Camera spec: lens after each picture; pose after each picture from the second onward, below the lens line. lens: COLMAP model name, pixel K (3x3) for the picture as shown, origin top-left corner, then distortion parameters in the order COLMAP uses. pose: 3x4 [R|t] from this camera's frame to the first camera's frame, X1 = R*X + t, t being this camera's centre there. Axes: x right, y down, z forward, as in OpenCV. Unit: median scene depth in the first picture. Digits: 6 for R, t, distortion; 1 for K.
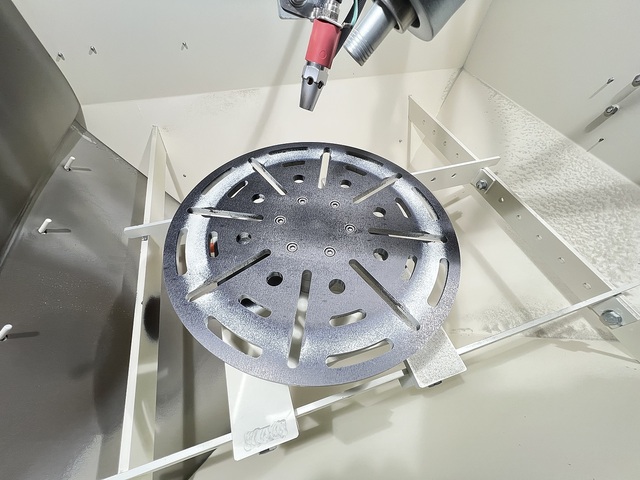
lens RADIAL K [[256.4, 0, 320.0], [0, 256.4, 240.0], [0, 0, 1]] dist [-0.002601, -0.000069]
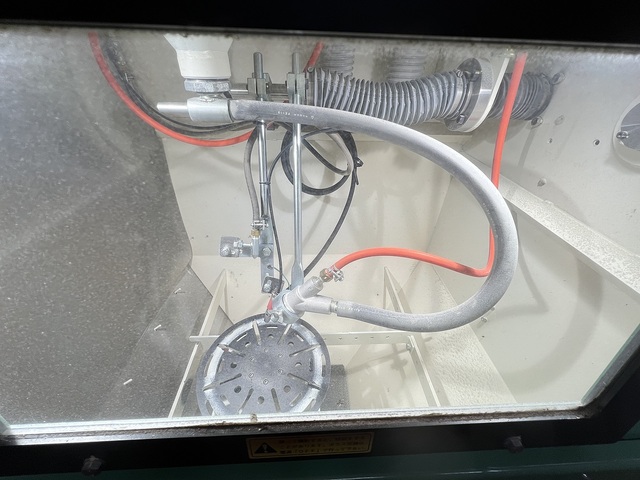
lens RADIAL K [[256.4, 0, 320.0], [0, 256.4, 240.0], [0, 0, 1]] dist [-0.001327, -0.000168]
pose [[0.966190, 0.140002, -0.216507, 0.514018], [-0.202015, 0.932849, -0.298299, -0.341865], [0.160206, 0.331952, 0.929592, -0.898341]]
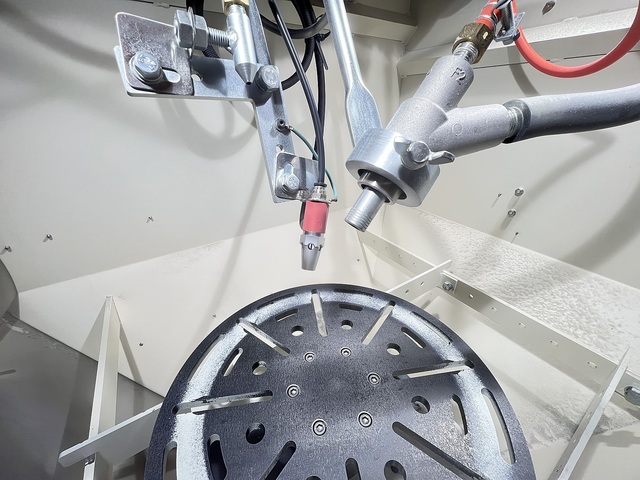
lens RADIAL K [[256.4, 0, 320.0], [0, 256.4, 240.0], [0, 0, 1]] dist [-0.002601, -0.000069]
pose [[0.963724, -0.166299, 0.208759, -0.112880], [0.240556, 0.880040, -0.409467, -0.101878], [-0.115623, 0.444831, 0.888120, 0.018306]]
